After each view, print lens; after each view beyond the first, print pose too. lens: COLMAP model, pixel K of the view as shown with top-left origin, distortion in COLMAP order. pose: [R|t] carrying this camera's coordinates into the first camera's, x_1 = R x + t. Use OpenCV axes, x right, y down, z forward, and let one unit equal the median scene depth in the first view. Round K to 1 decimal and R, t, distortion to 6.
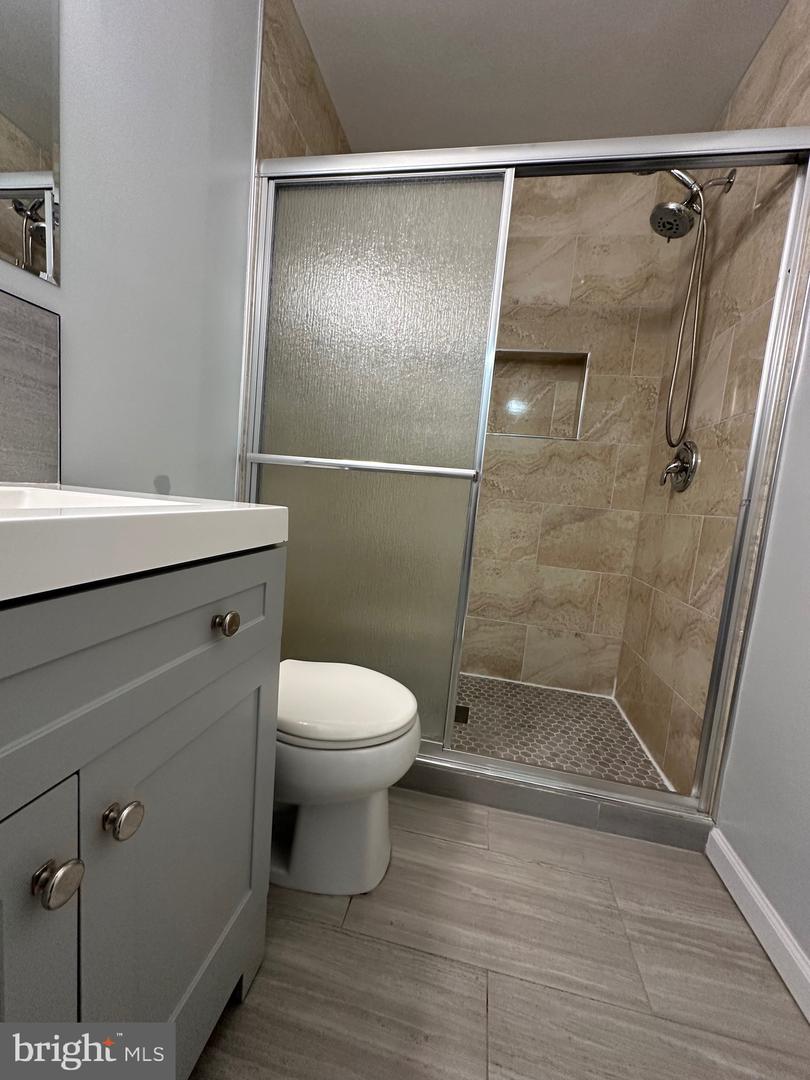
lens RADIAL K [[431.8, 0, 399.2], [0, 431.8, 540.2], [0, 0, 1]] dist [-0.004297, 0.001583]
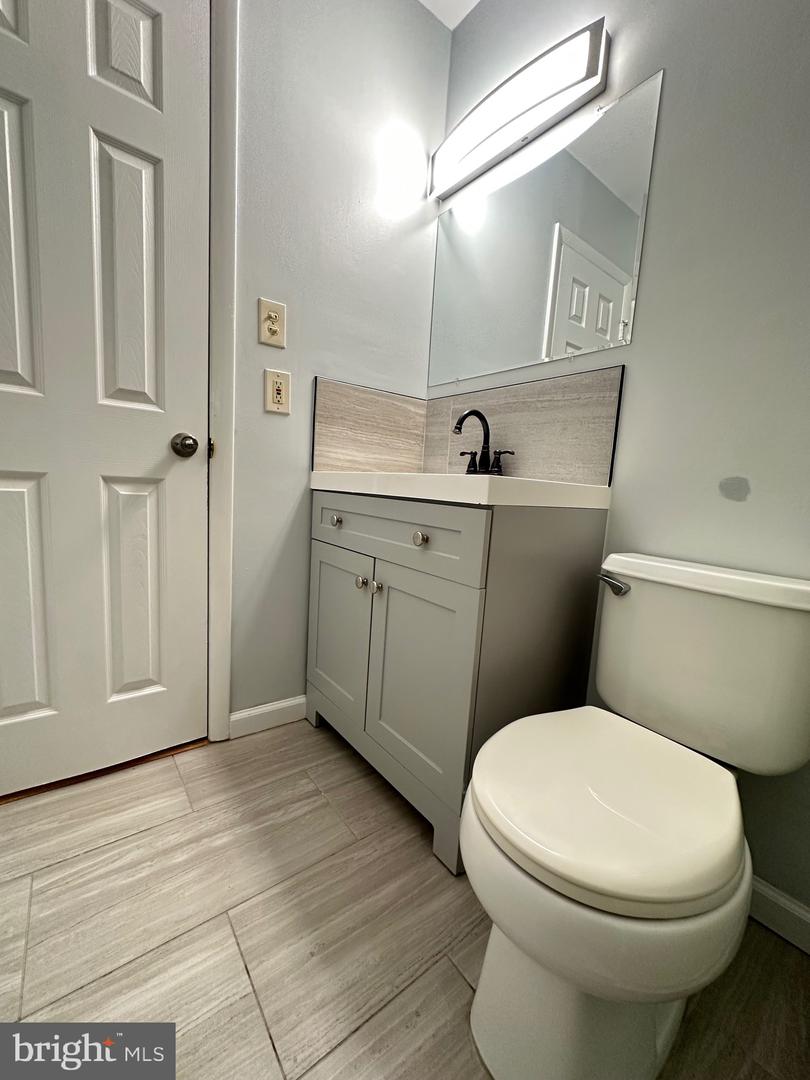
lens RADIAL K [[431.8, 0, 401.7], [0, 431.8, 542.0], [0, 0, 1]] dist [-0.004297, 0.001583]
pose [[-0.648662, -0.028977, -0.760525, 0.736100], [-0.205584, 0.968799, 0.138432, -0.014795], [0.732784, 0.246147, -0.634381, 1.544019]]
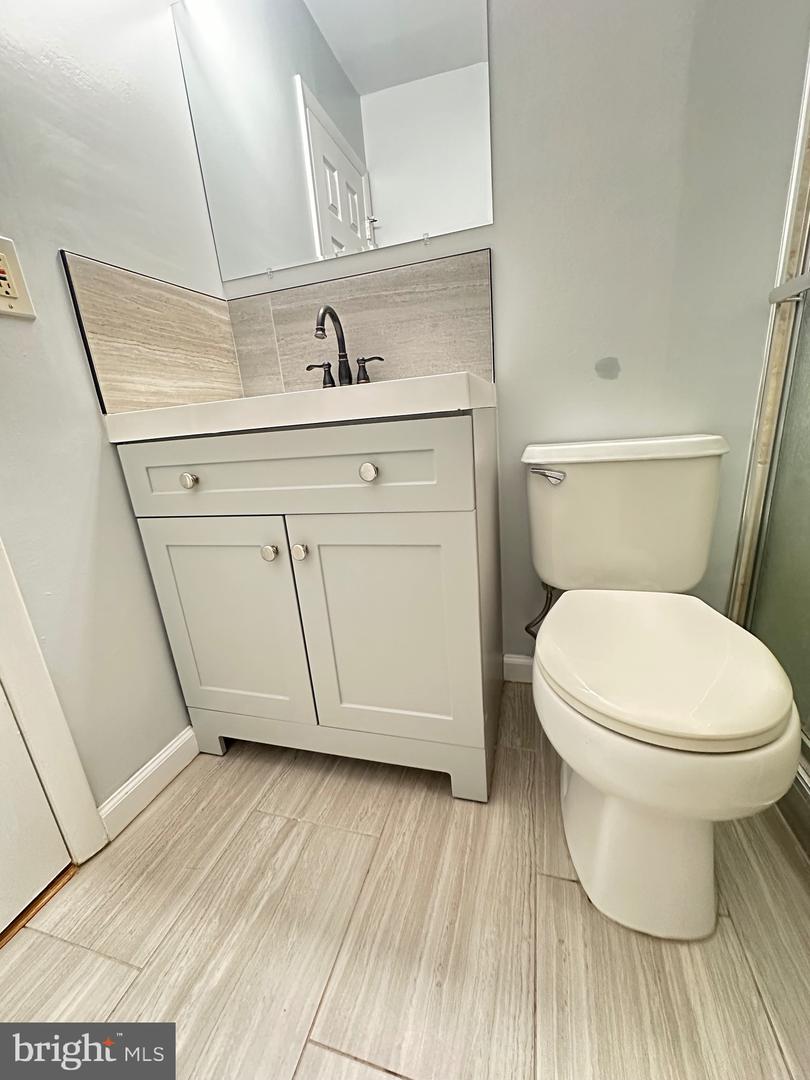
lens RADIAL K [[431.8, 0, 405.5], [0, 431.8, 541.7], [0, 0, 1]] dist [-0.004297, 0.001583]
pose [[-0.095877, 0.204116, -0.974240, 0.722366], [-0.037223, 0.977329, 0.208426, 0.091773], [0.994697, 0.056247, -0.086106, 0.933597]]
